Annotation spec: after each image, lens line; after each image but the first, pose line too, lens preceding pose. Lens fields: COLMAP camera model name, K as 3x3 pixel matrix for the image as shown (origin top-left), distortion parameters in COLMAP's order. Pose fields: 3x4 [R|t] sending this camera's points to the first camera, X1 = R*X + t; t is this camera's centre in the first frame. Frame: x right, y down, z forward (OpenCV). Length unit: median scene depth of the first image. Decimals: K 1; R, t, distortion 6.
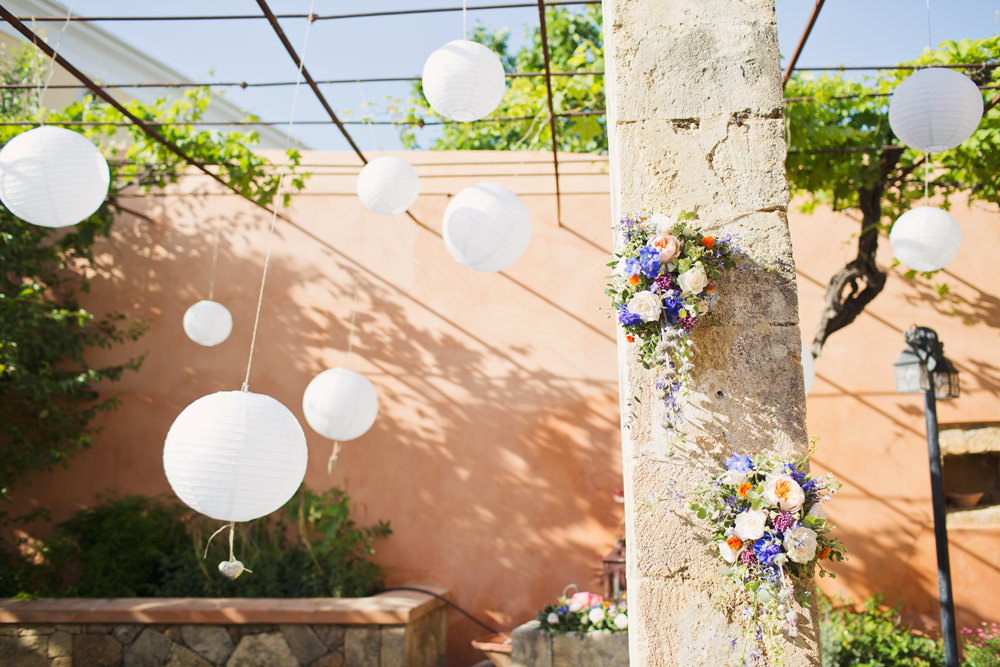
lens RADIAL K [[1000.6, 0, 500.0], [0, 1000.6, 333.5], [0, 0, 1]] dist [-0.066613, 0.002887]
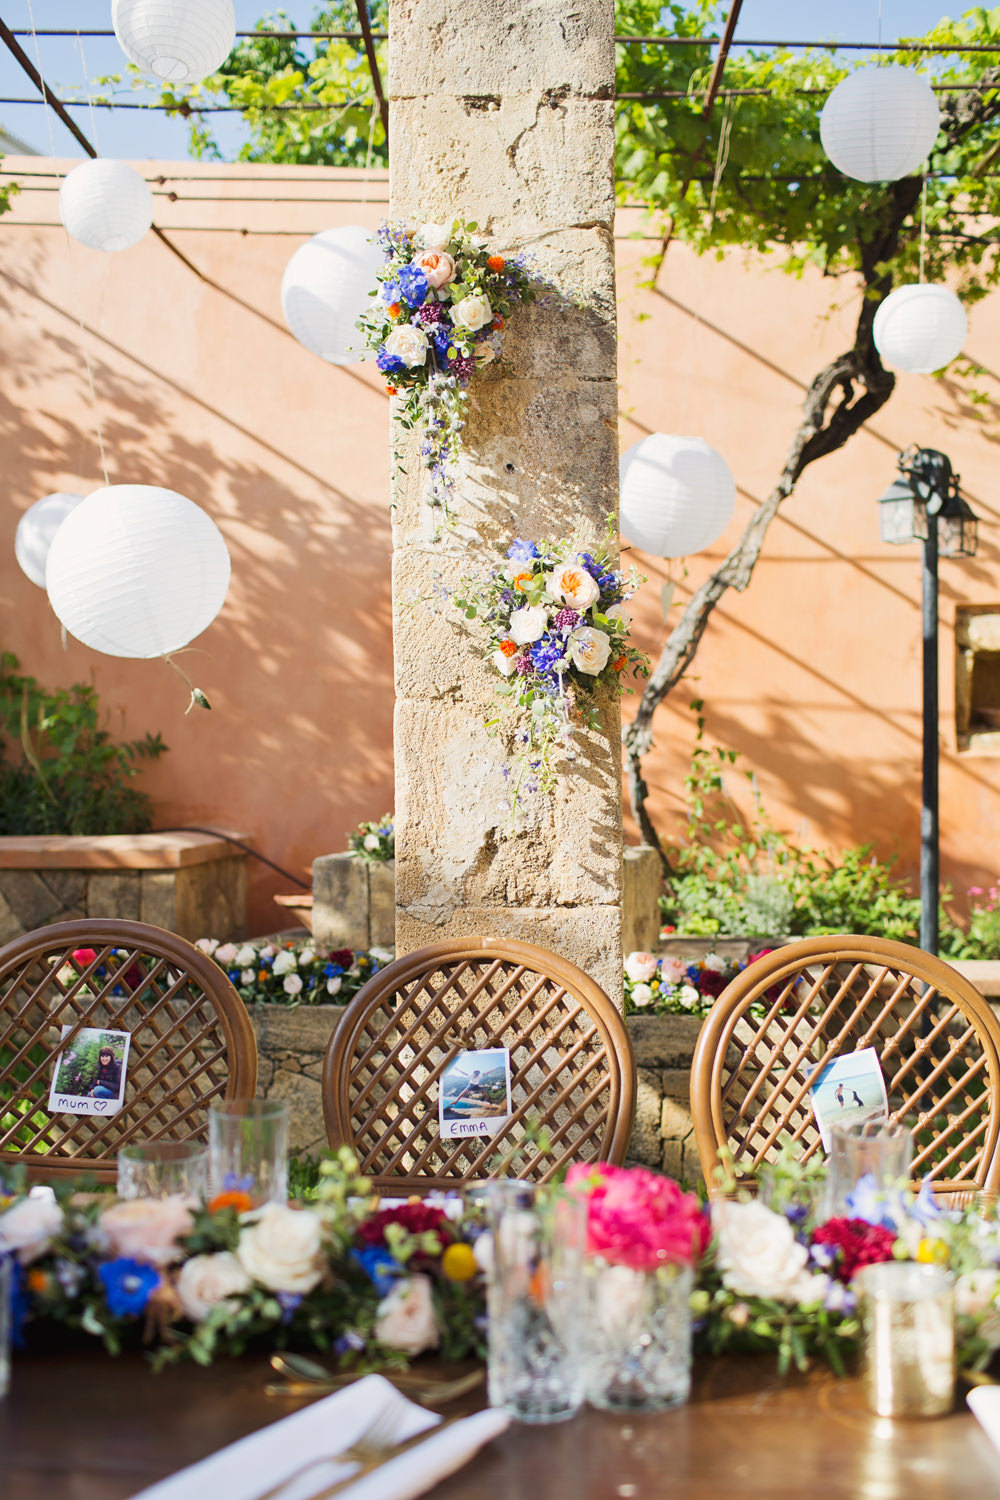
lens RADIAL K [[1597.7, 0, 508.7], [0, 1597.7, 803.9], [0, 0, 1]] dist [-0.109751, 0.157364]
pose [[0.996531, 0.007181, 0.082915, 0.115189], [-0.023003, 0.981226, 0.191485, 0.077602], [-0.079983, -0.192728, 0.977987, -0.249606]]
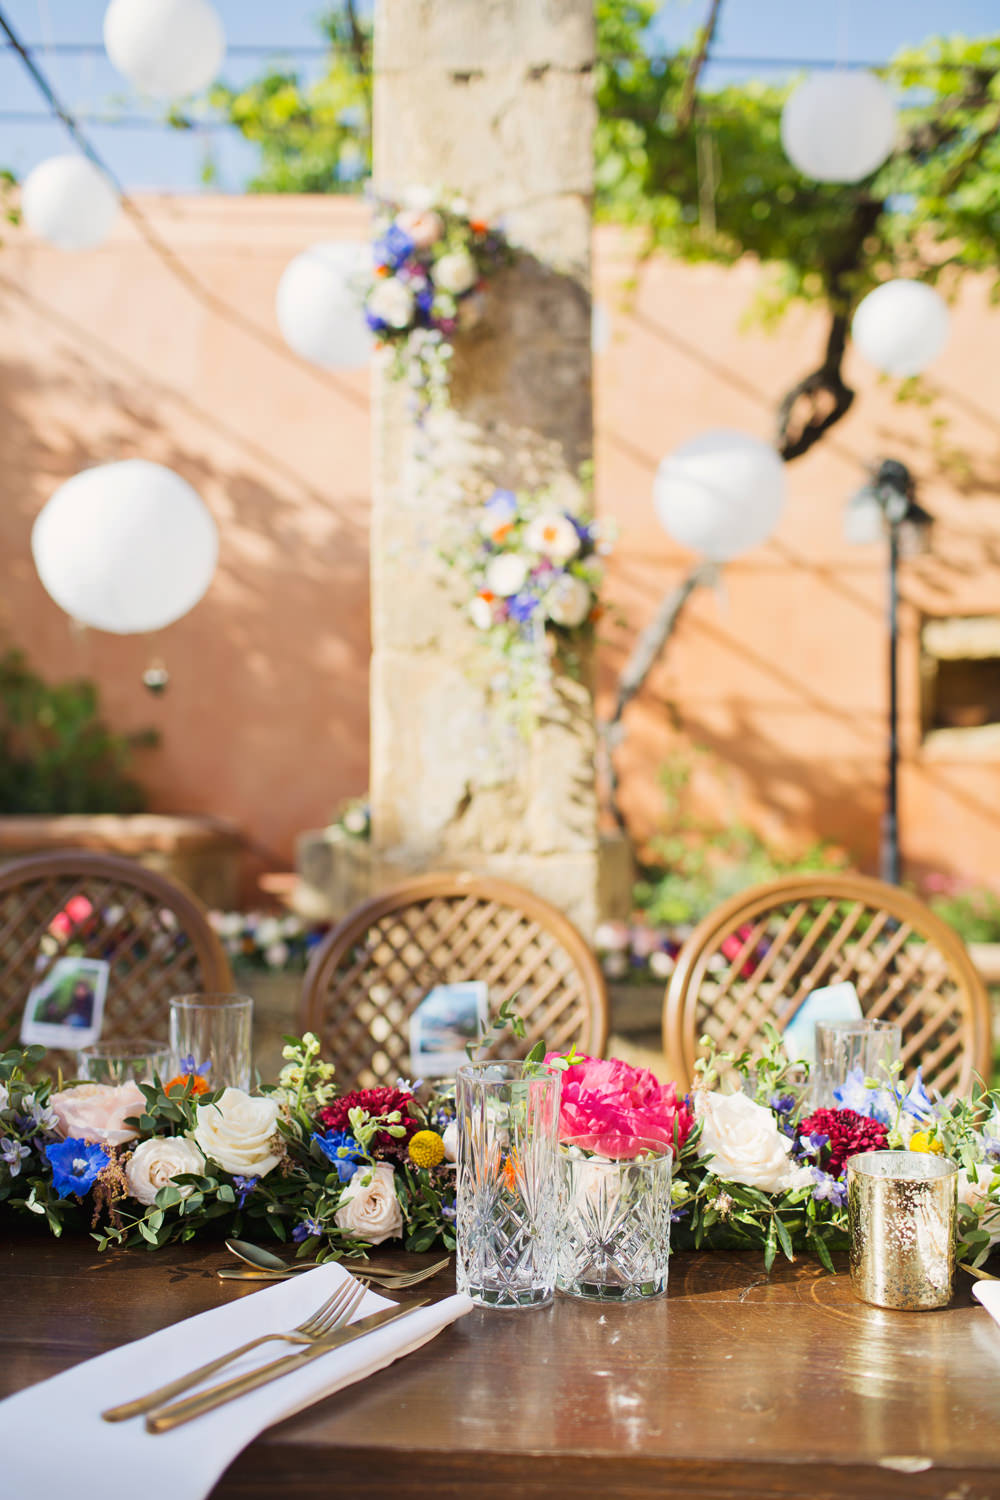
lens RADIAL K [[1500.8, 0, 479.4], [0, 1500.8, 749.4], [0, 0, 1]] dist [-0.066613, 0.002887]
pose [[0.996877, 0.021609, 0.075958, 0.122268], [-0.032470, 0.988929, 0.144793, 0.138027], [-0.071989, -0.146807, 0.986542, -0.207145]]
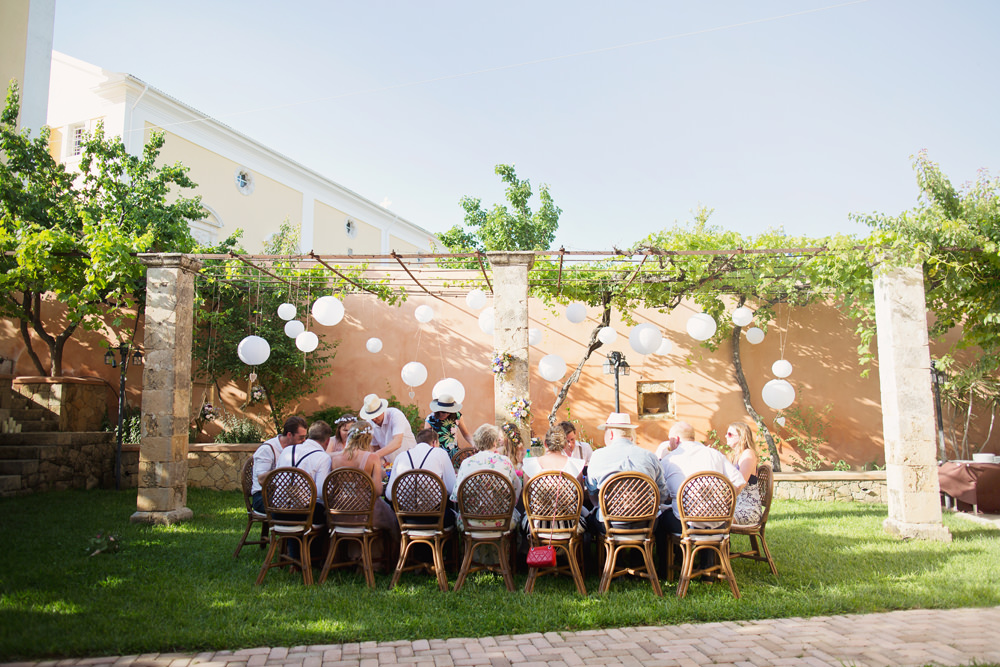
lens RADIAL K [[772.2, 0, 500.0], [0, 772.2, 333.5], [0, 0, 1]] dist [0.020550, 0.001651]
pose [[0.998562, 0.014123, 0.051721, -0.049365], [-0.017219, 0.998055, 0.059914, -0.424138], [-0.050775, -0.060719, 0.996863, -2.834072]]
